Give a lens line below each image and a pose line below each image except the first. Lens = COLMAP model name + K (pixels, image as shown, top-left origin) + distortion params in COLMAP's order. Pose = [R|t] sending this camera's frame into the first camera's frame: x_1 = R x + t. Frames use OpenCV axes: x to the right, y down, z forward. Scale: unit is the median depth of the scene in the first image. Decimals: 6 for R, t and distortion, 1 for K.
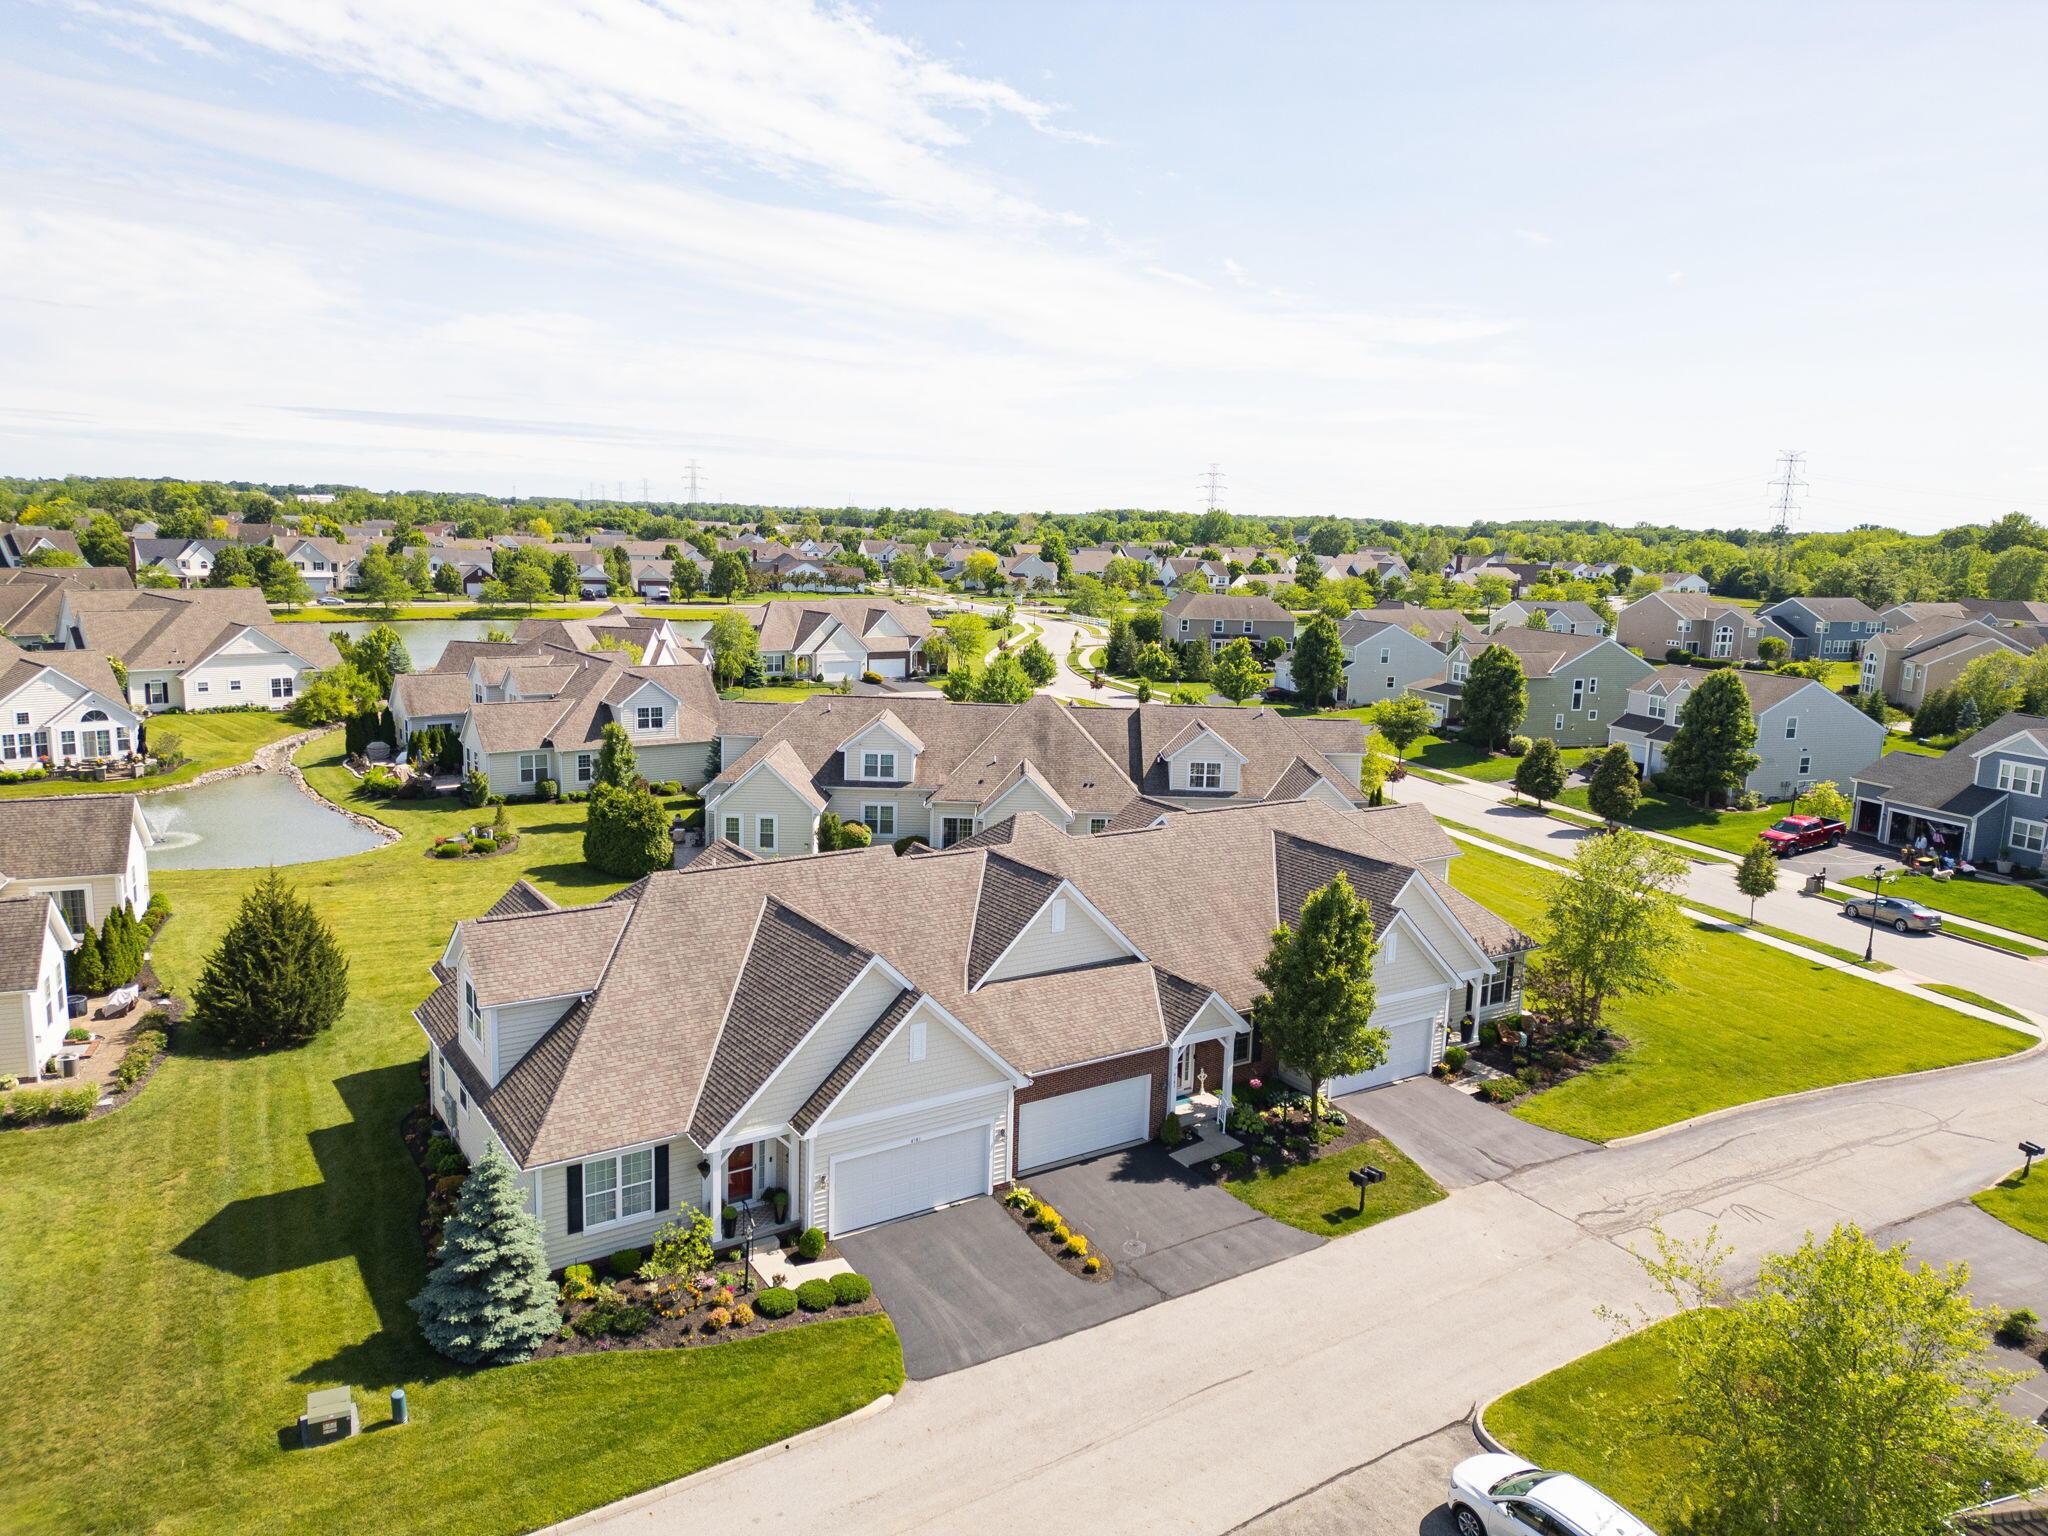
lens RADIAL K [[1424.4, 0, 1024.0], [0, 1424.4, 768.0], [0, 0, 1]] dist [0.086478, -0.089265]
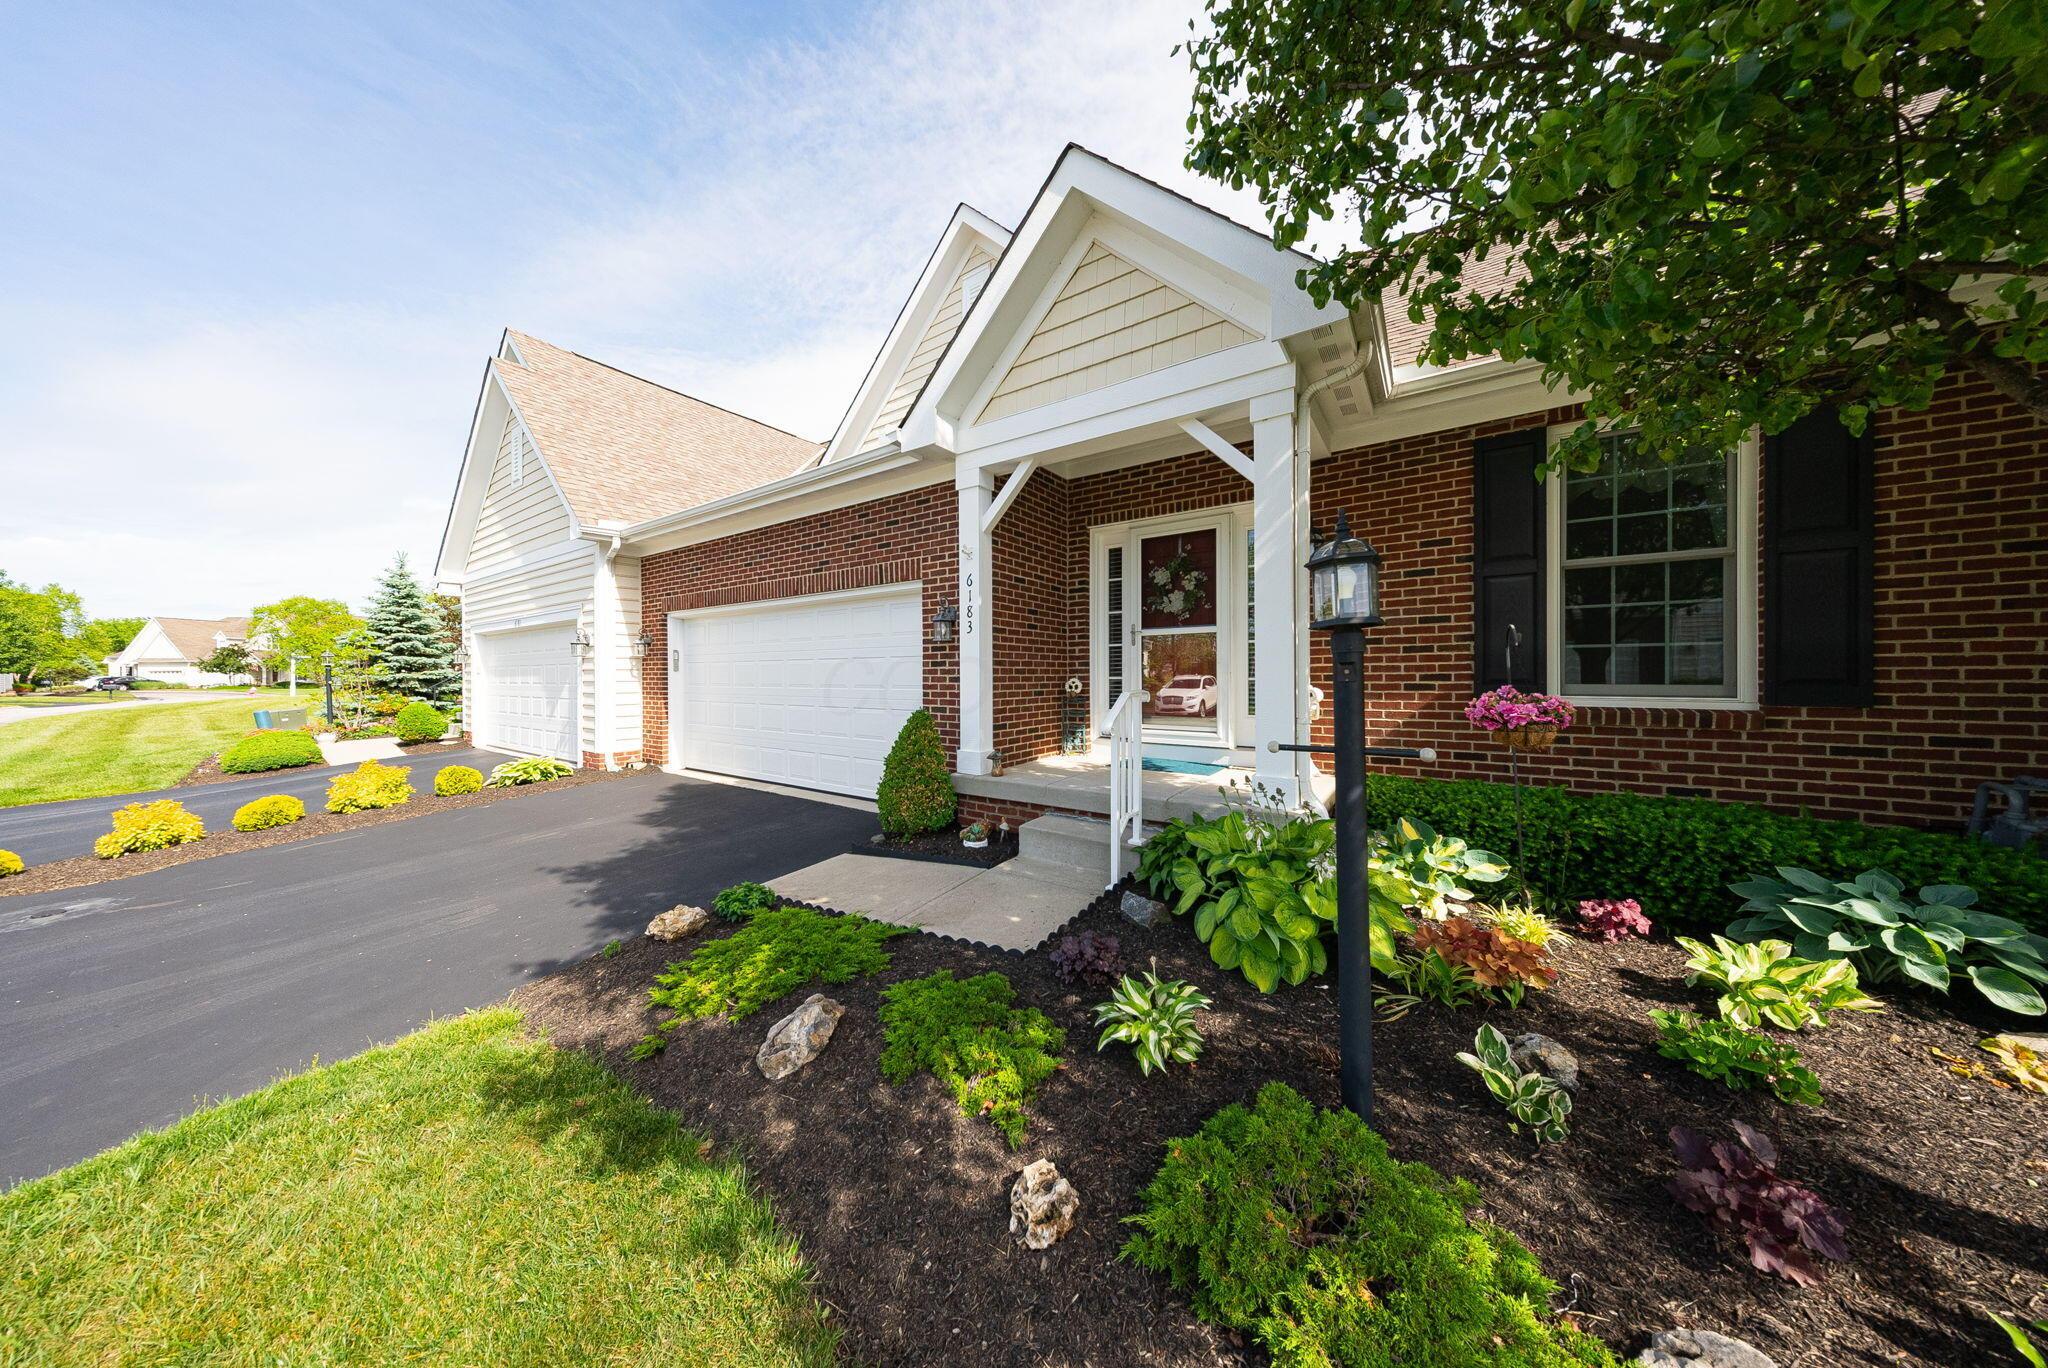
lens RADIAL K [[598.8, 0, 1014.1], [0, 598.8, 677.3], [0, 0, 1]] dist [0.018787, -0.004992]
pose [[0.360026, -0.023617, -0.932643, 0.213155], [-0.145483, 0.986029, -0.081130, 0.242133], [0.921529, 0.164893, 0.351560, 0.982352]]
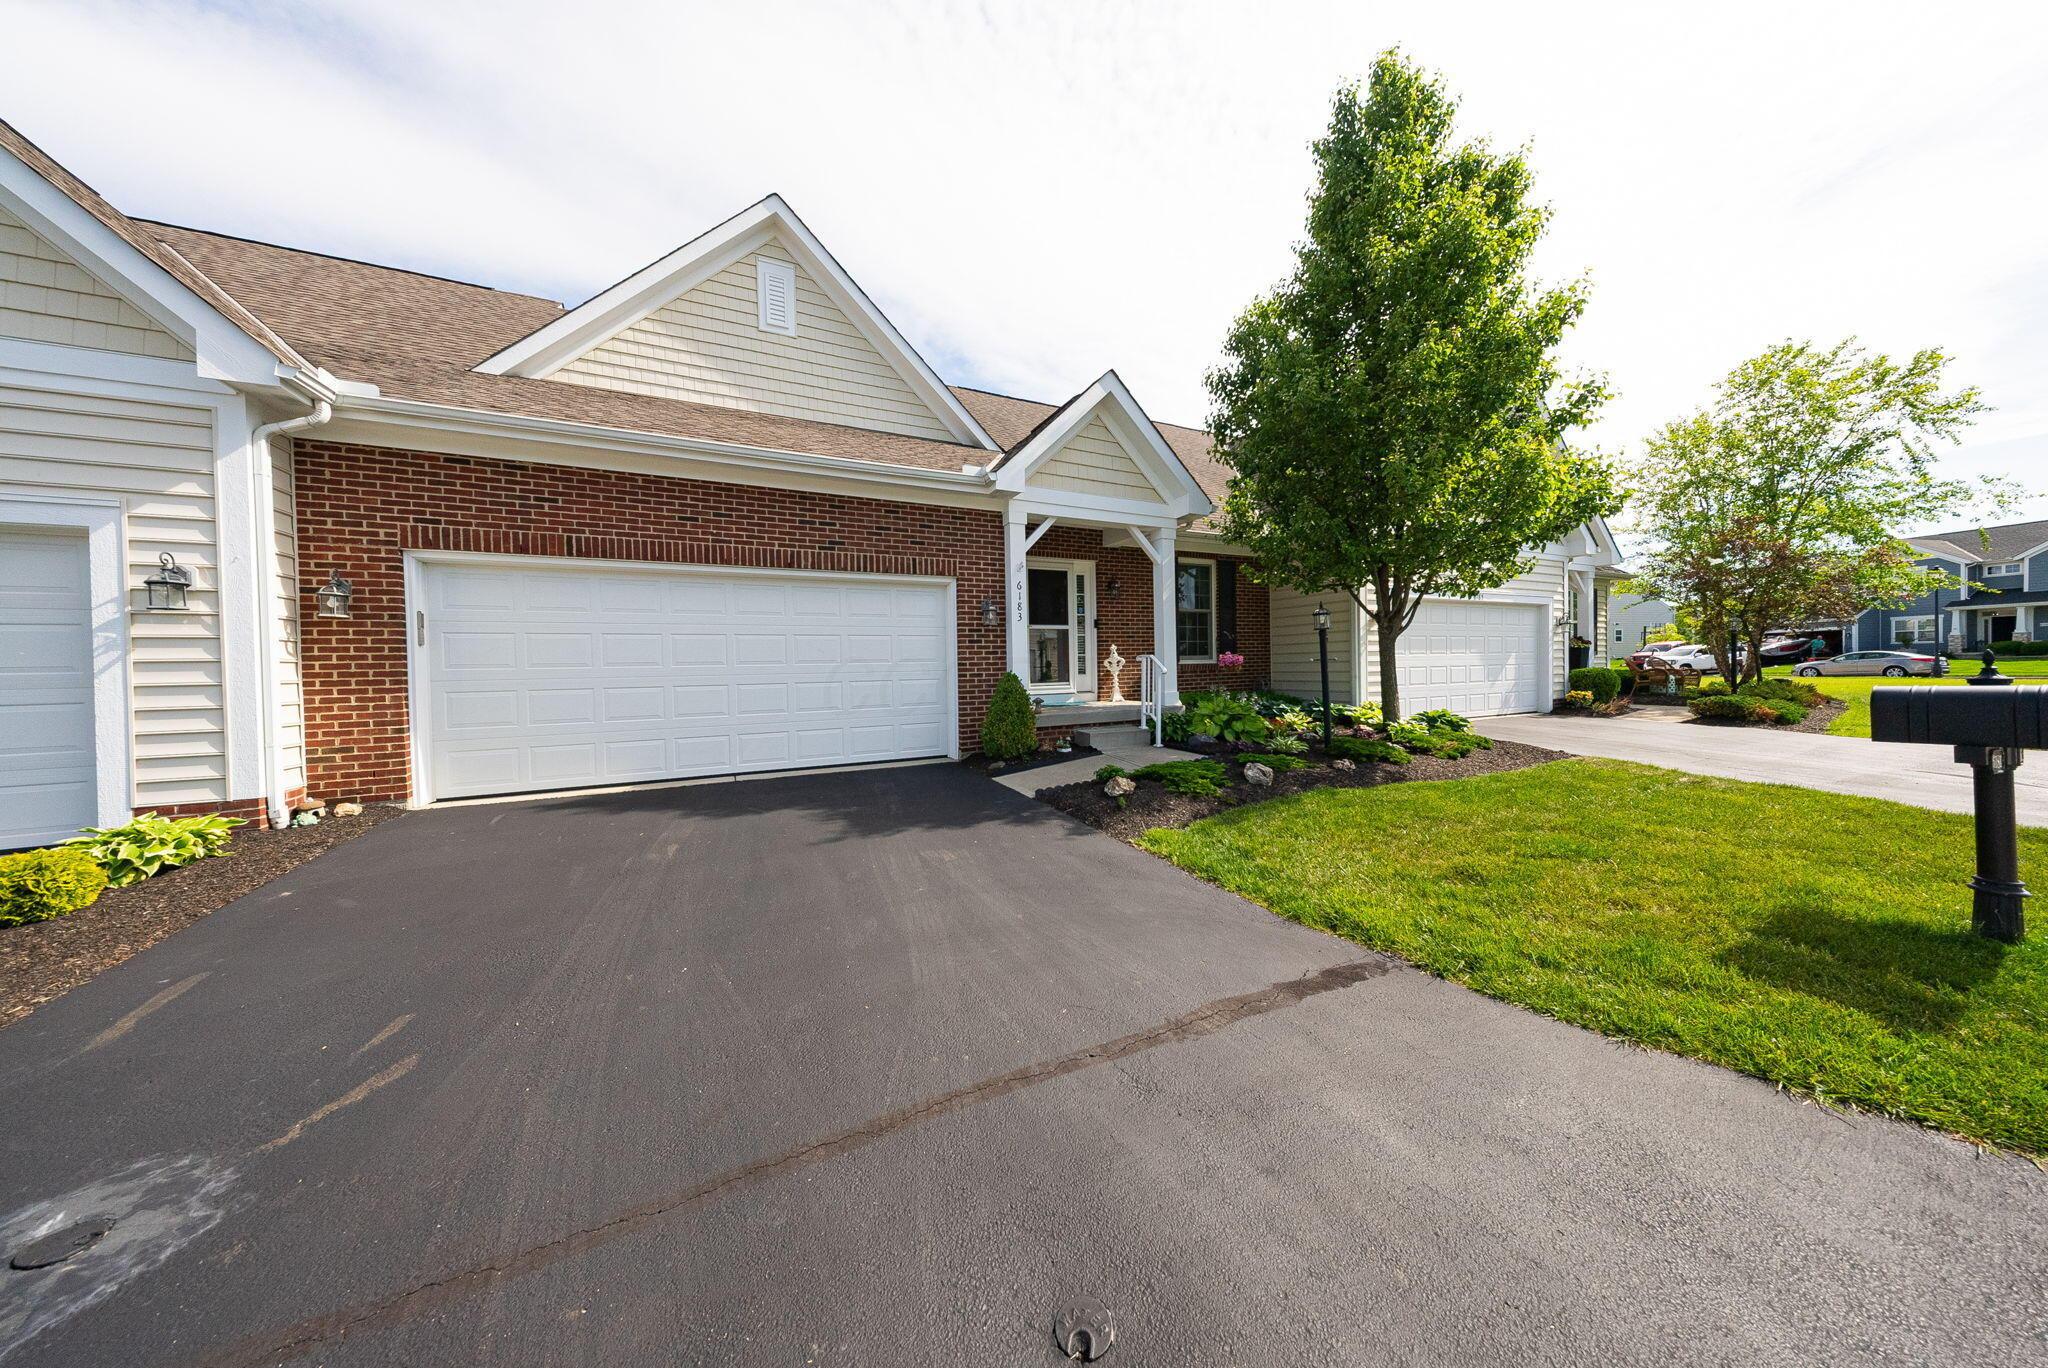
lens RADIAL K [[598.8, 0, 1014.1], [0, 598.8, 677.3], [0, 0, 1]] dist [0.018787, -0.004992]
pose [[0.989083, -0.044630, -0.140441, 0.127211], [0.022235, 0.987322, -0.157166, 0.267665], [0.145675, 0.152328, 0.977535, 0.852100]]
